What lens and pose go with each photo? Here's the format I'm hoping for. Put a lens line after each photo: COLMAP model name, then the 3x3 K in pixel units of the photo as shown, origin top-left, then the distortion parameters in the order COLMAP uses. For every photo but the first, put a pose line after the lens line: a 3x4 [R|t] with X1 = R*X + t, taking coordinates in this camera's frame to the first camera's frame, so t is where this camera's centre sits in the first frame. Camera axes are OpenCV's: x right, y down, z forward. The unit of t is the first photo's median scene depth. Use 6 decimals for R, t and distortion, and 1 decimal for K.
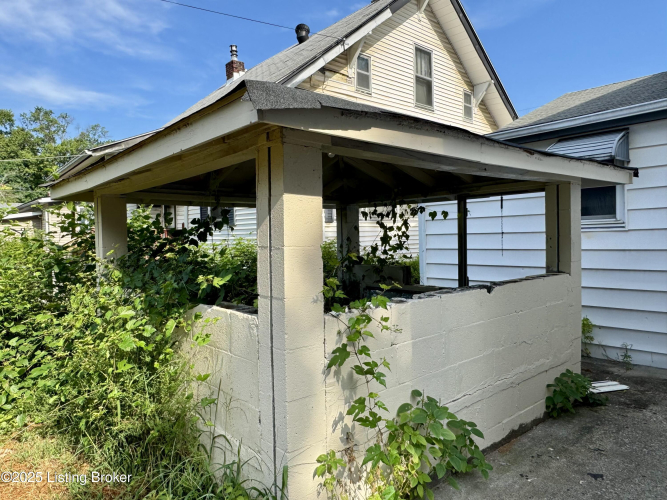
lens RADIAL K [[454.3, 0, 333.5], [0, 454.3, 250.0], [0, 0, 1]] dist [-0.004121, -0.002341]
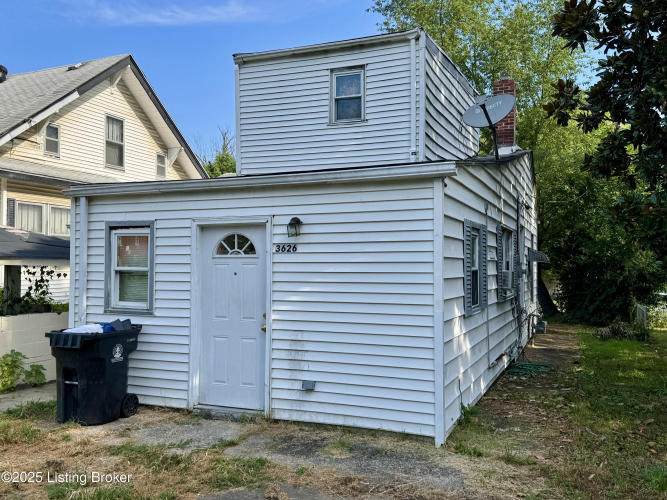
lens RADIAL K [[591.3, 0, 333.5], [0, 591.3, 250.0], [0, 0, 1]] dist [0.011287, -0.097815]
pose [[0.905366, 0.033733, 0.423291, 0.079914], [-0.002809, 0.997294, -0.073469, -0.003407], [-0.424623, 0.065327, 0.903010, -0.566548]]
